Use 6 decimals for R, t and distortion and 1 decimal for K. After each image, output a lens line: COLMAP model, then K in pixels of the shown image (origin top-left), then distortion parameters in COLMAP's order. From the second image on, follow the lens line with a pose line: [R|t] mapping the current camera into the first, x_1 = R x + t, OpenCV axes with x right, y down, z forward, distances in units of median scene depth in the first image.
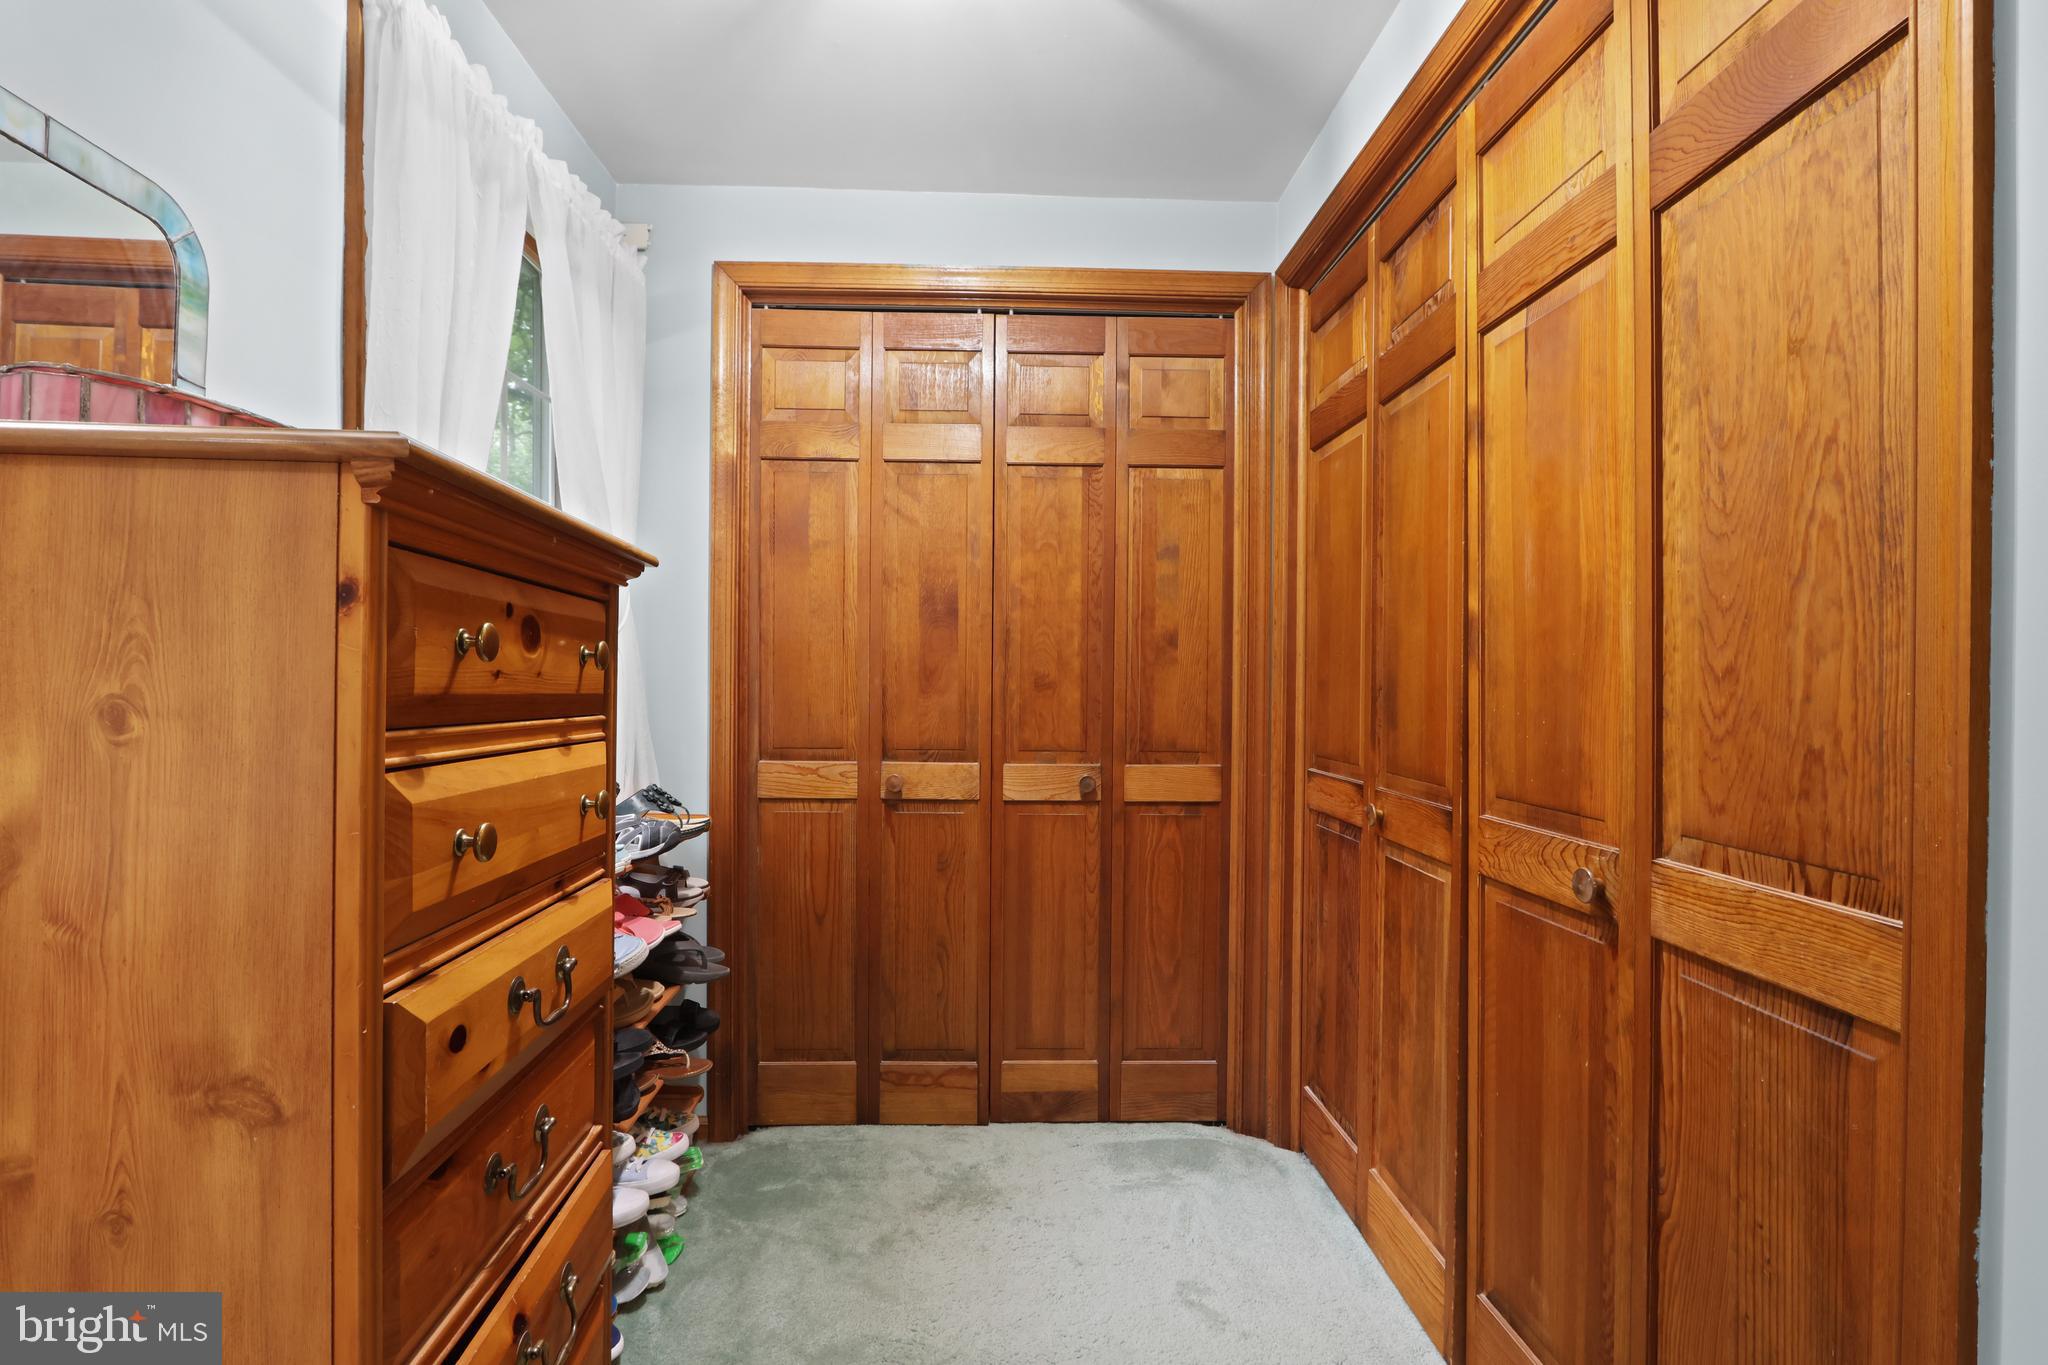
lens RADIAL K [[959.6, 0, 1018.5], [0, 959.6, 690.8], [0, 0, 1]] dist [-0.017179, 0.002705]
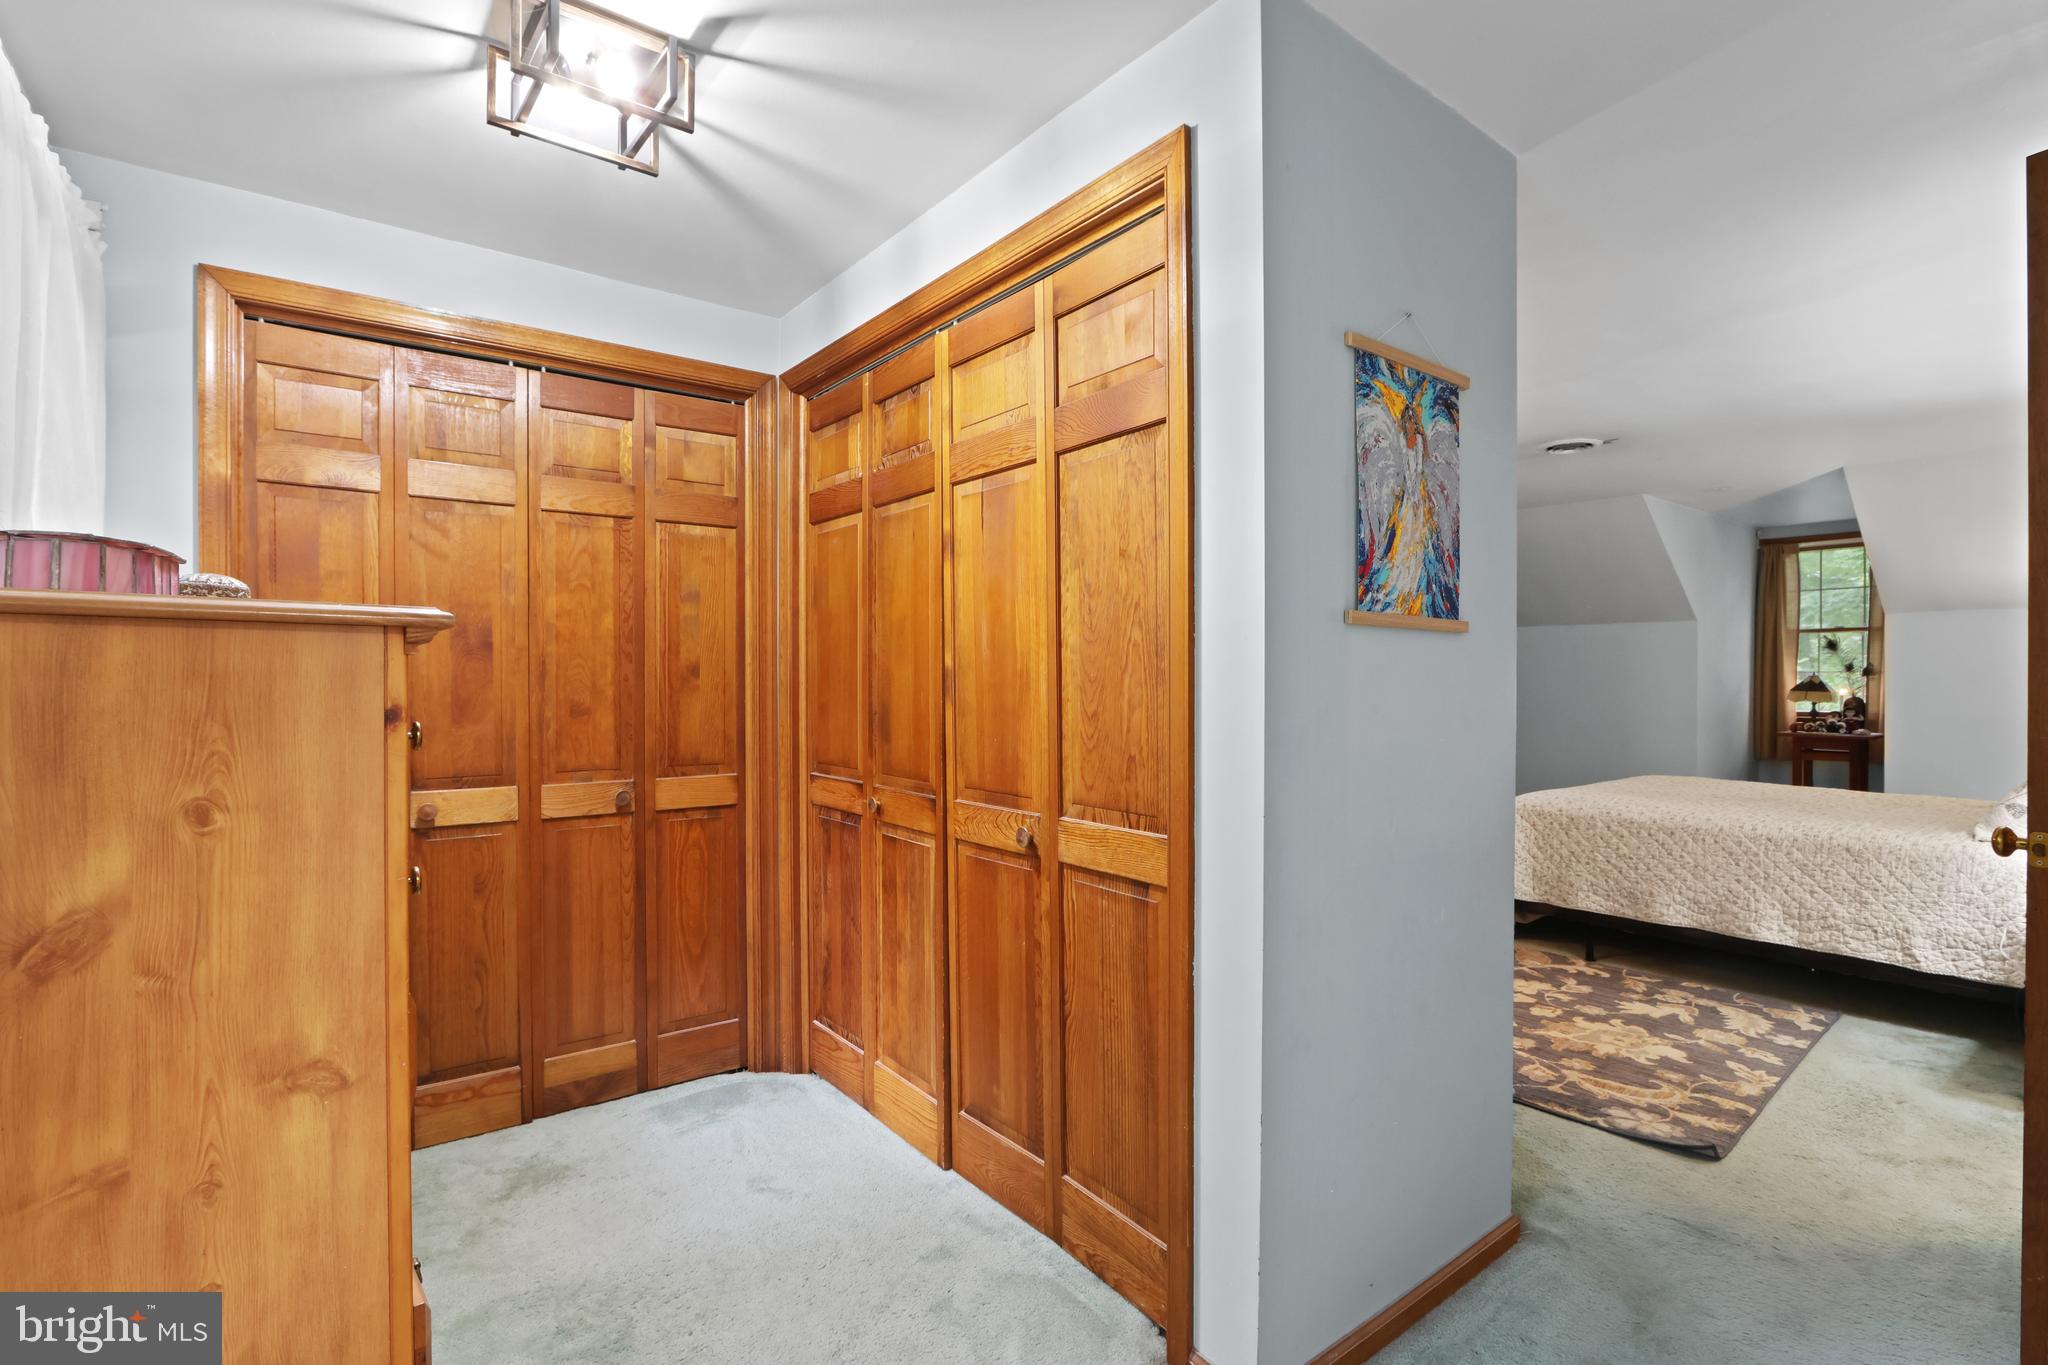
lens RADIAL K [[959.6, 0, 1022.1], [0, 959.6, 681.8], [0, 0, 1]] dist [-0.017179, 0.002705]
pose [[0.814206, -0.009888, 0.580492, -0.323168], [0.010472, 0.999942, 0.002344, -0.062285], [-0.580482, 0.004171, 0.814262, -0.318482]]
